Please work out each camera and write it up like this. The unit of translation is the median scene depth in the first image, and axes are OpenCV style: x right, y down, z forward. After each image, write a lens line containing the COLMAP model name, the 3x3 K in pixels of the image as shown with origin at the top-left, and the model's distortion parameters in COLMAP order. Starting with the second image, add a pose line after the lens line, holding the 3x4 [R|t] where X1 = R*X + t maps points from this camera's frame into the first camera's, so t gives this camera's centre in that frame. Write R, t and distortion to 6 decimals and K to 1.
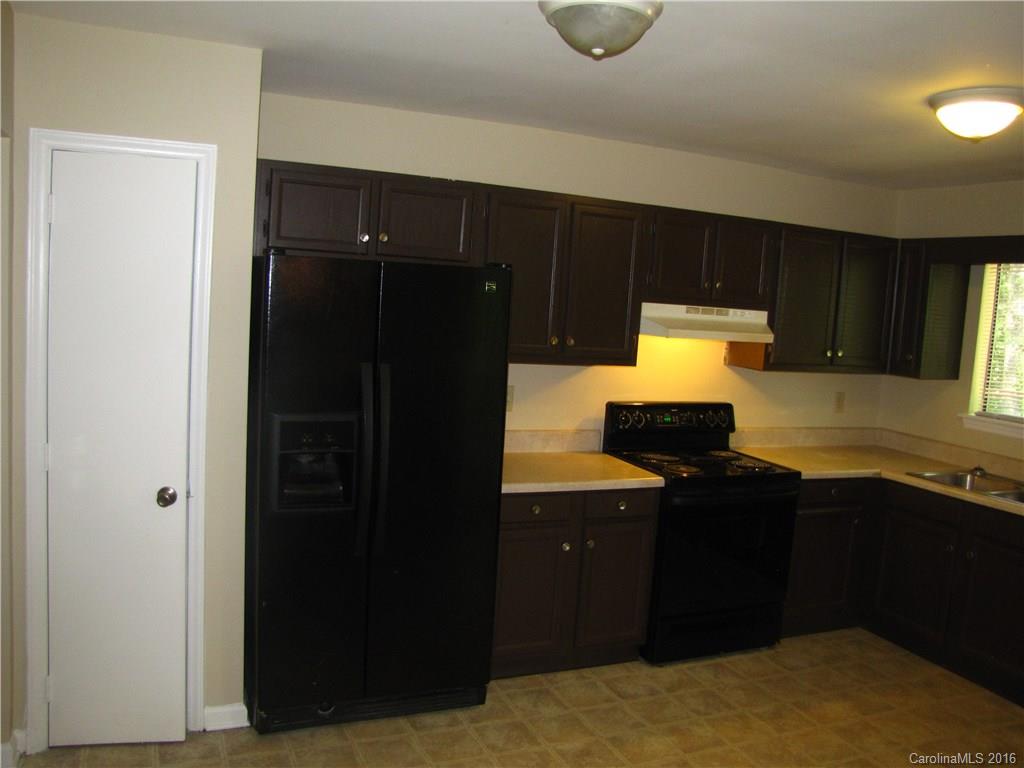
lens RADIAL K [[857.3, 0, 513.7], [0, 857.3, 379.1], [0, 0, 1]] dist [-0.113584, 0.043193]
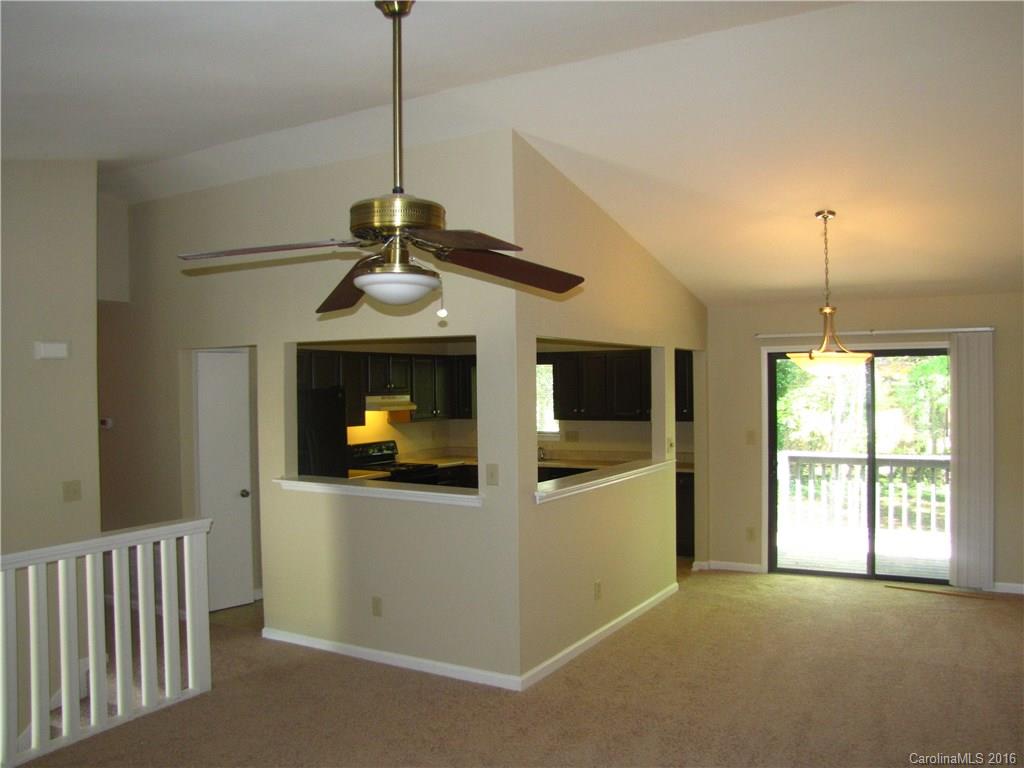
lens RADIAL K [[857.3, 0, 511.7], [0, 857.3, 381.6], [0, 0, 1]] dist [-0.113584, 0.043193]
pose [[0.812040, -0.074691, 0.578802, -0.710519], [0.123540, 0.991300, -0.045401, 0.016114], [-0.570376, 0.108373, 0.814203, -0.875873]]
